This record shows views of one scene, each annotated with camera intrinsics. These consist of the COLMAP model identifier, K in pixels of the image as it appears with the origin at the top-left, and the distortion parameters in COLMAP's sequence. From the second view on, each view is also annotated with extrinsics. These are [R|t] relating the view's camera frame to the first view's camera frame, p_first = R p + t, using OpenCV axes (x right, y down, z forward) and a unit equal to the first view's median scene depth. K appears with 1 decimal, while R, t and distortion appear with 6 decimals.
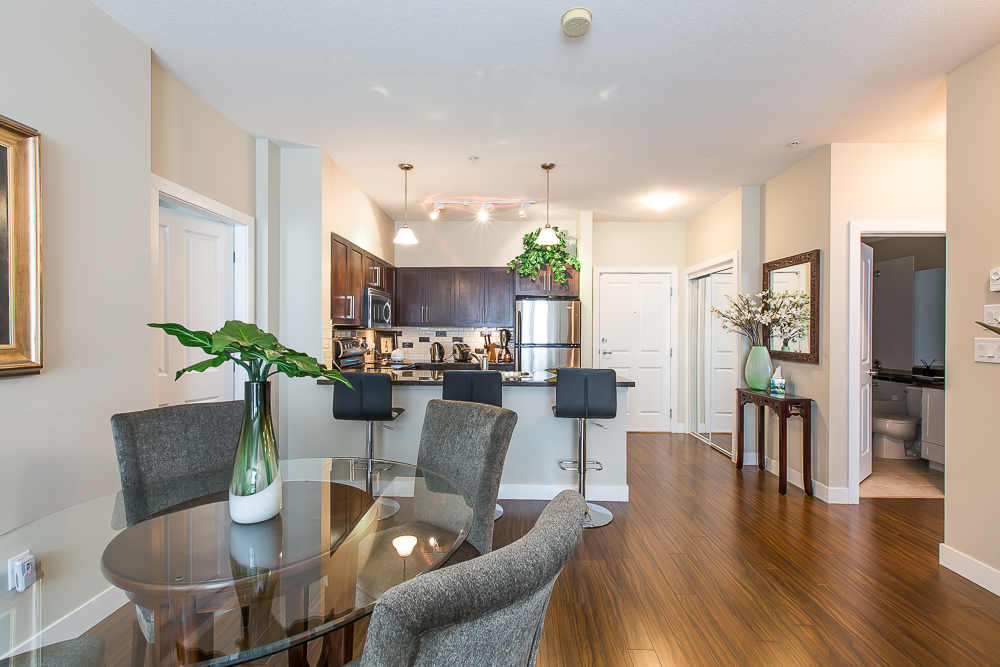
lens RADIAL K [[450.6, 0, 500.0], [0, 450.6, 333.5], [0, 0, 1]] dist [-0.001464, -0.000087]
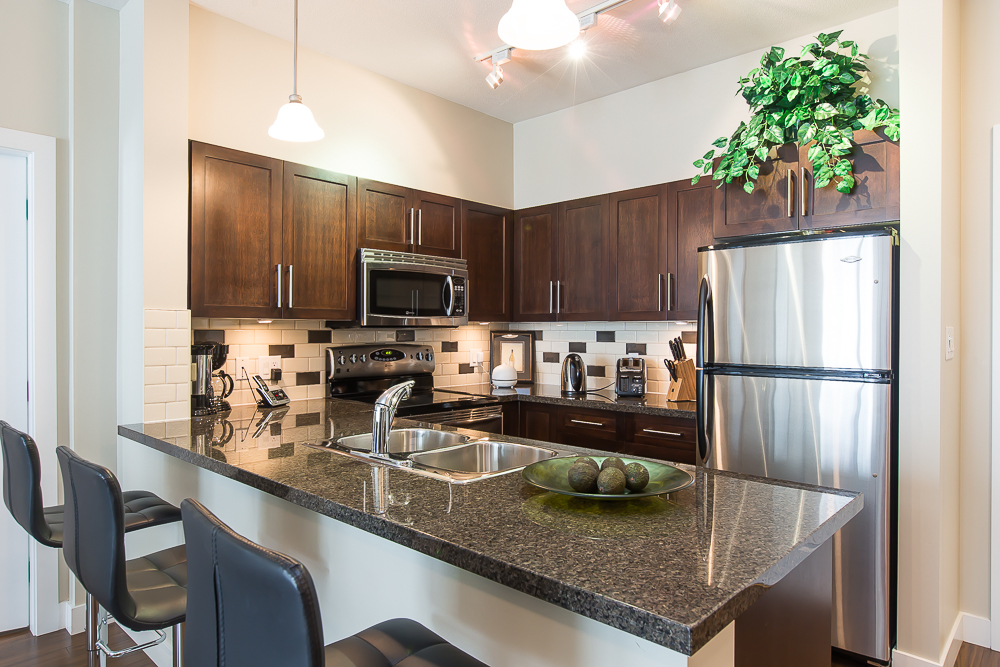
lens RADIAL K [[618.2, 0, 500.0], [0, 618.2, 333.5], [0, 0, 1]] dist [0.001073, 0.001079]
pose [[0.748771, 0.001827, -0.662826, 0.256484], [-0.000889, 0.999998, 0.001752, -0.003801], [0.662828, -0.000722, 0.748771, 0.485483]]
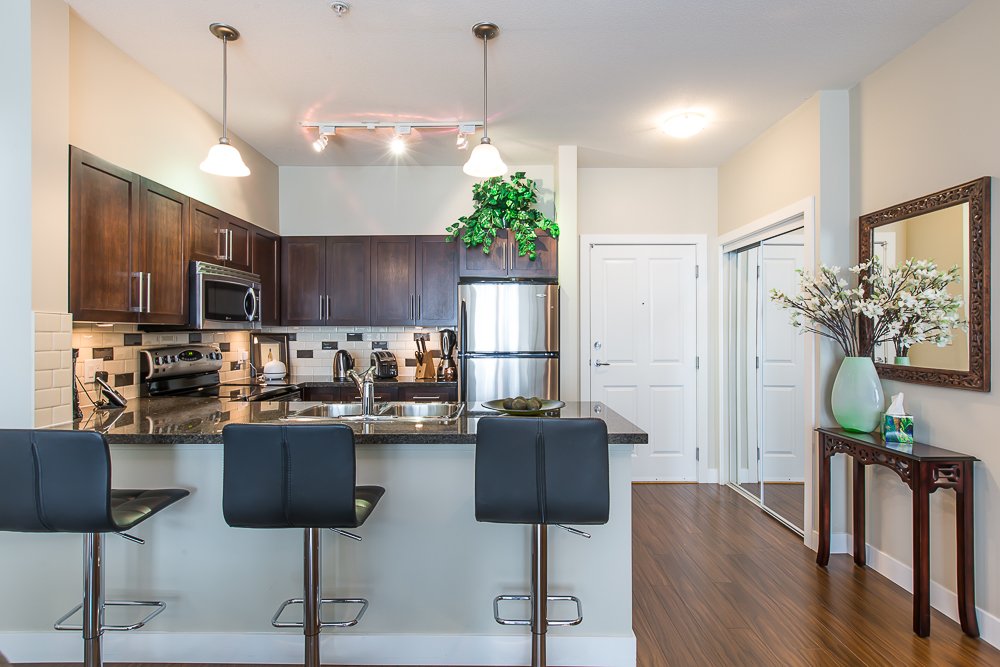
lens RADIAL K [[508.1, 0, 500.0], [0, 508.1, 333.5], [0, 0, 1]] dist [0.000328, 0.000209]
pose [[0.999744, -0.006074, 0.021791, 0.077536], [0.006080, 0.999982, -0.000172, -0.003260], [-0.021789, 0.000305, 0.999763, 0.274941]]
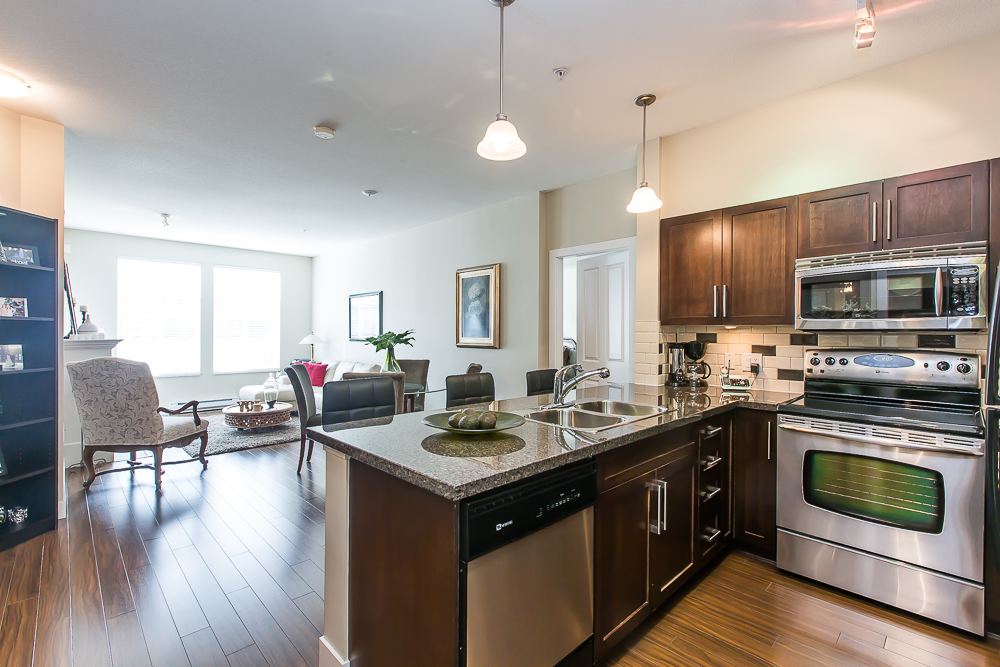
lens RADIAL K [[450.6, 0, 500.0], [0, 450.6, 333.5], [0, 0, 1]] dist [-0.001464, -0.000087]
pose [[-0.696009, -0.006727, -0.718002, 0.324267], [-0.009076, 0.999959, -0.000571, -0.002823], [0.717976, 0.006119, -0.696041, 0.961475]]
